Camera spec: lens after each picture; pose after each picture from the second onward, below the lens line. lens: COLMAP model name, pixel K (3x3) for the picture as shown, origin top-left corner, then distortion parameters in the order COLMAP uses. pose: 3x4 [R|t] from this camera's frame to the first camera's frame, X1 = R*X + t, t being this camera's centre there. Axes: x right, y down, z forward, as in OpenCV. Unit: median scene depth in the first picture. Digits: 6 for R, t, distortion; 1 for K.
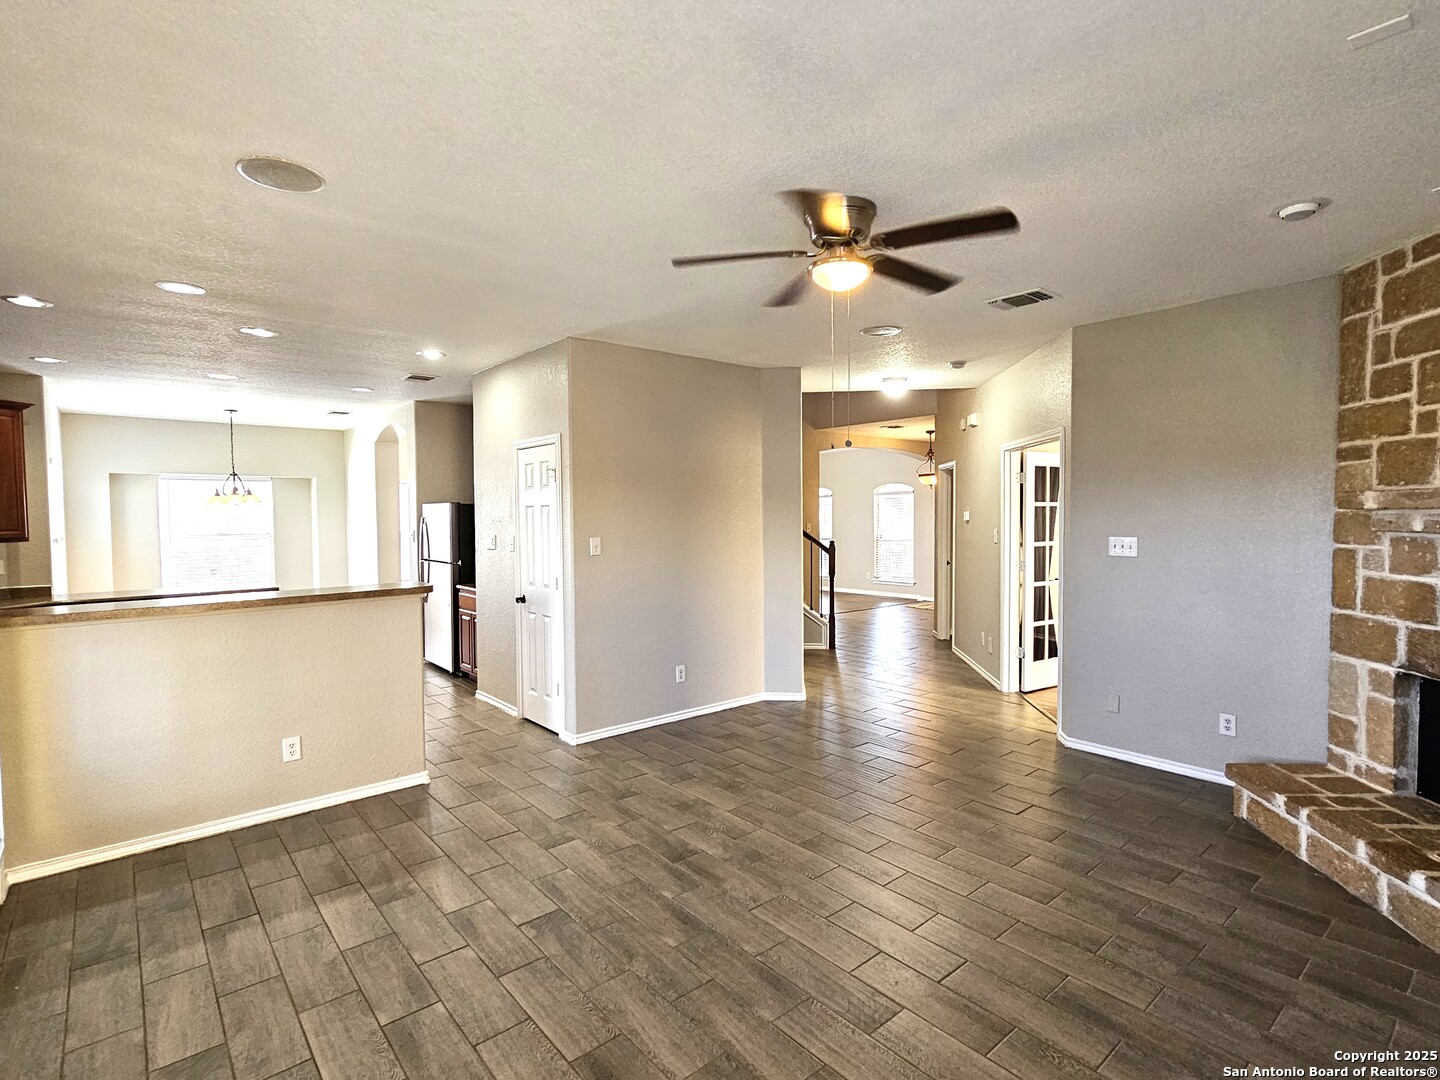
lens RADIAL K [[722.6, 0, 724.7], [0, 722.6, 539.8], [0, 0, 1]] dist [0.000556, 0.000334]
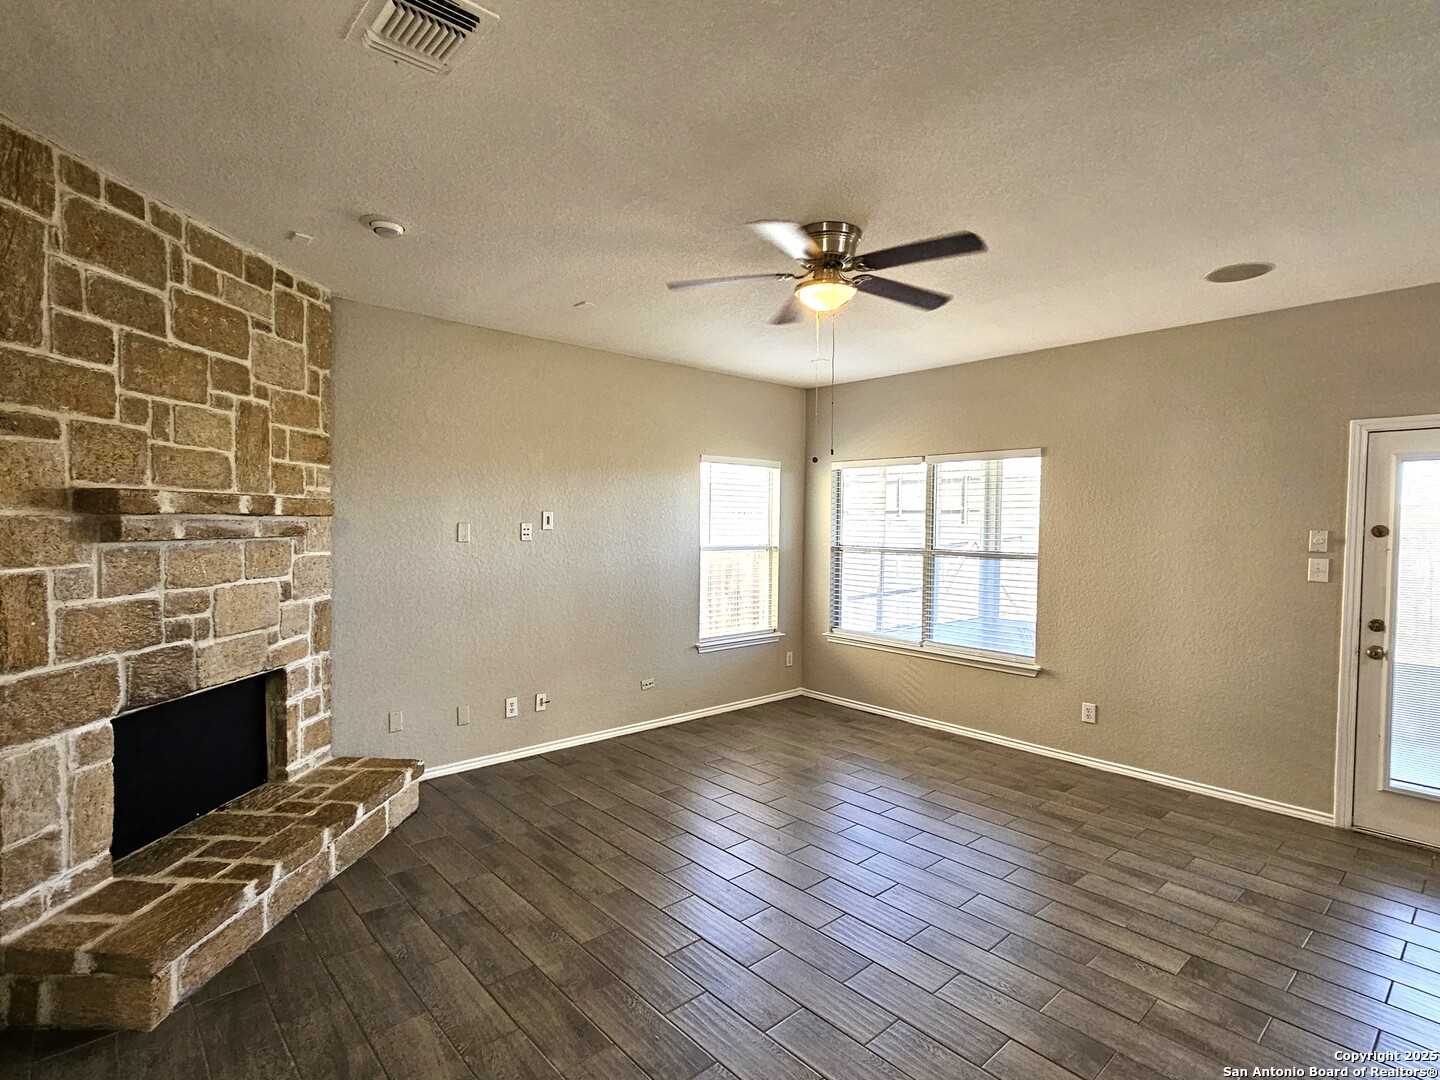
lens RADIAL K [[722.6, 0, 724.7], [0, 722.6, 539.8], [0, 0, 1]] dist [0.000556, 0.000334]
pose [[-0.999621, -0.004501, -0.027152, 0.288447], [-0.006240, 0.997911, 0.064306, -0.067804], [0.026806, 0.064451, -0.997561, 1.783825]]
